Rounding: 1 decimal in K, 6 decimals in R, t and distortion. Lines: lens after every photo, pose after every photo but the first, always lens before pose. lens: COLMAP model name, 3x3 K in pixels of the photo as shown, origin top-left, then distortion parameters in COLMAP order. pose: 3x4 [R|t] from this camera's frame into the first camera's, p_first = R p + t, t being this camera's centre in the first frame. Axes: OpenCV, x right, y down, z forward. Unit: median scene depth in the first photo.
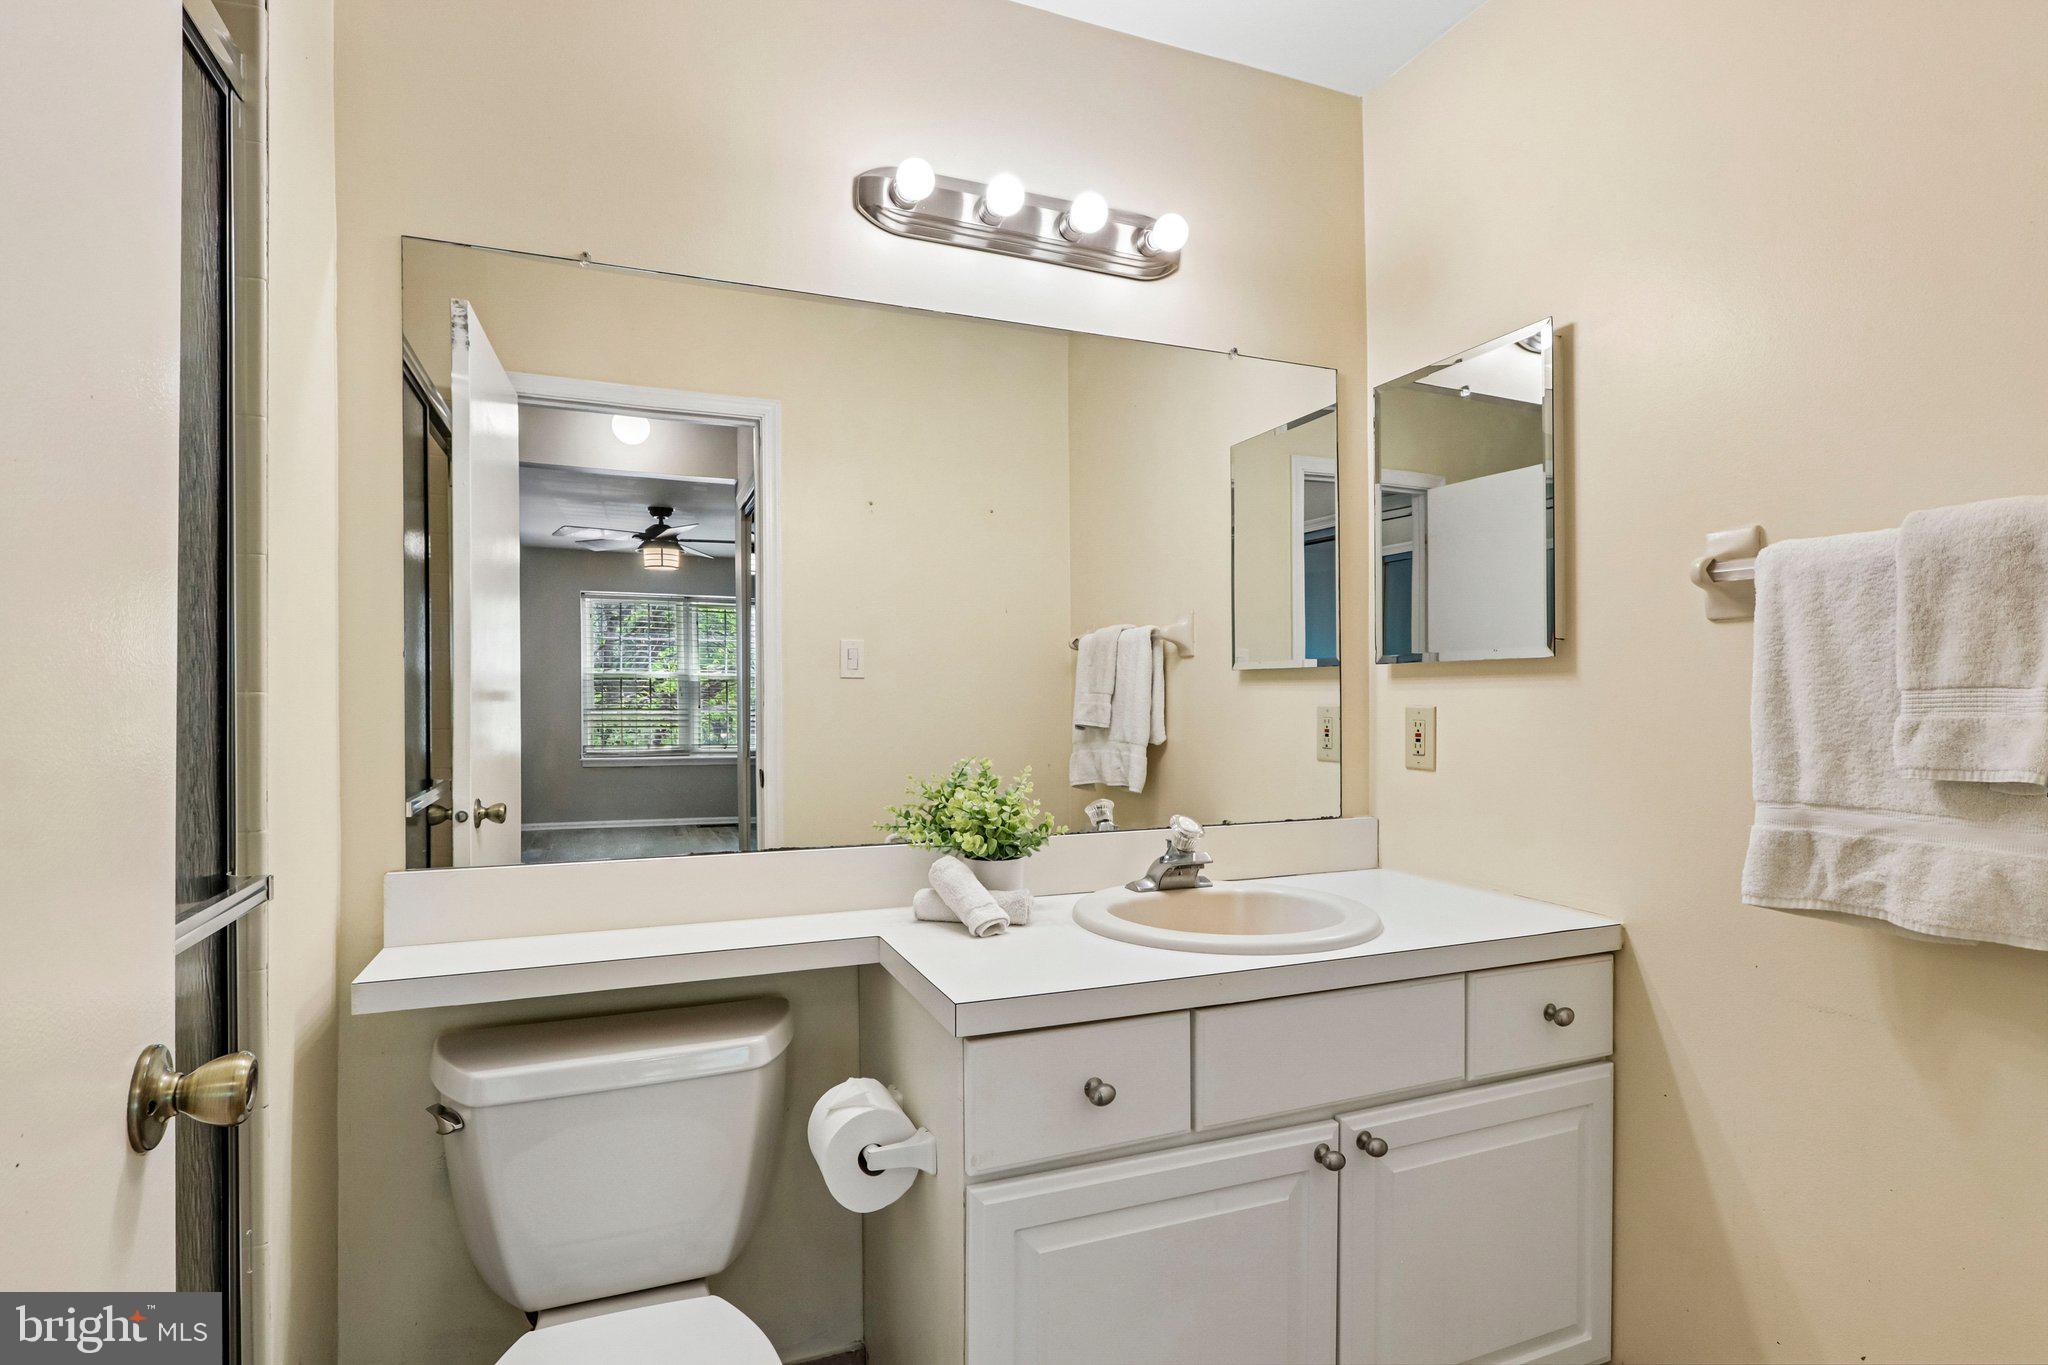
lens RADIAL K [[1025.5, 0, 1011.2], [0, 1025.5, 685.5], [0, 0, 1]] dist [-0.000737, 0.000713]
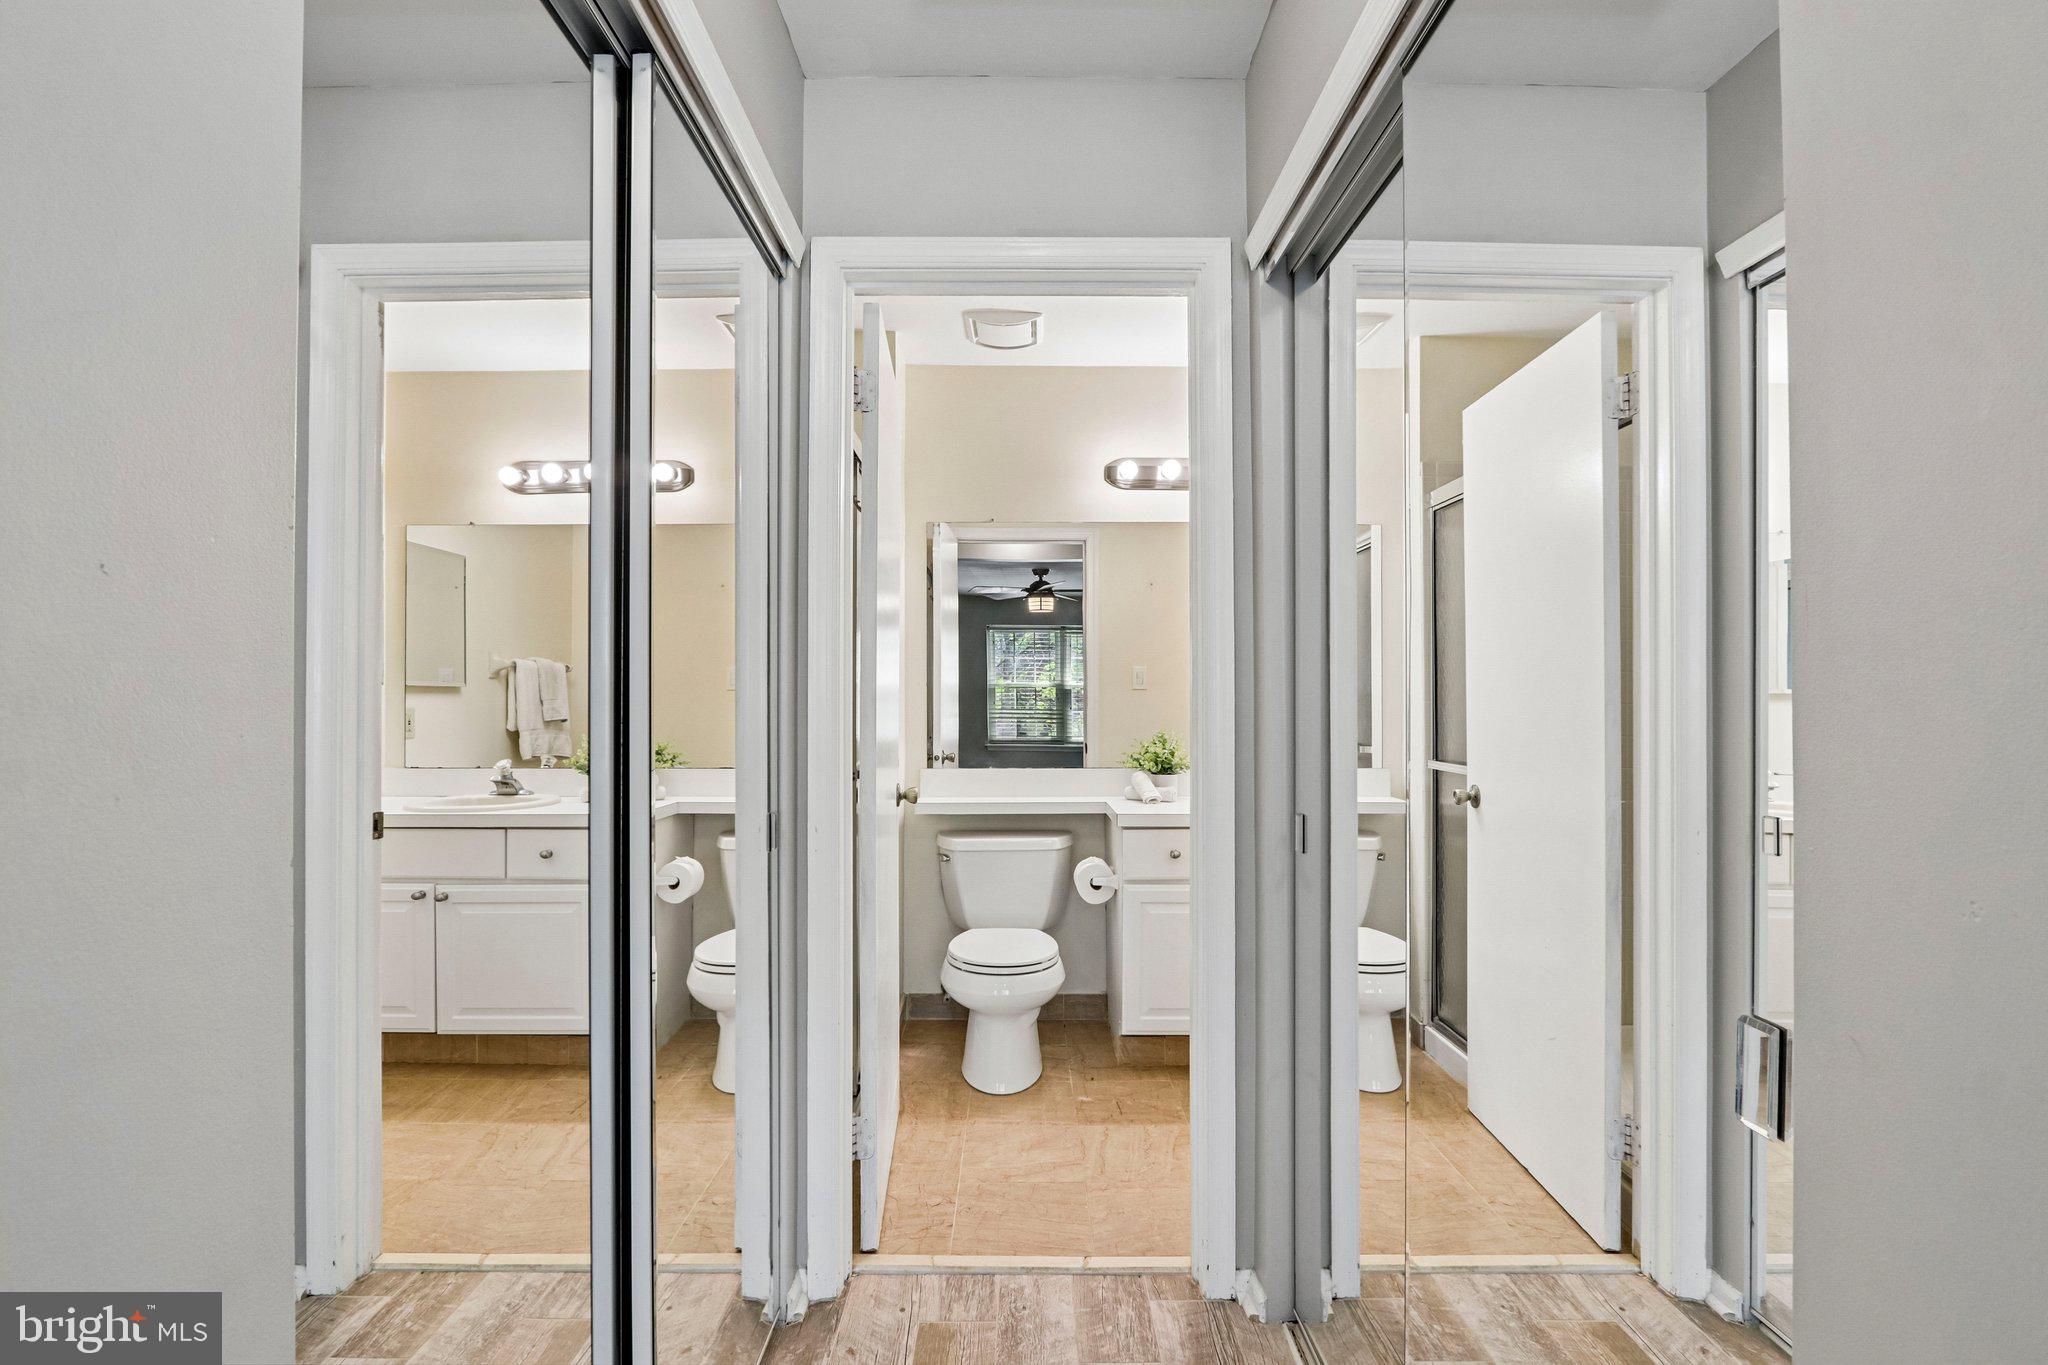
lens RADIAL K [[954.8, 0, 1031.0], [0, 954.8, 692.4], [0, 0, 1]] dist [-0.016419, 0.002094]
pose [[0.938653, 0.003582, -0.344844, 0.365249], [-0.003062, 0.999993, 0.002053, -0.011274], [0.344849, -0.000871, 0.938658, -0.886446]]
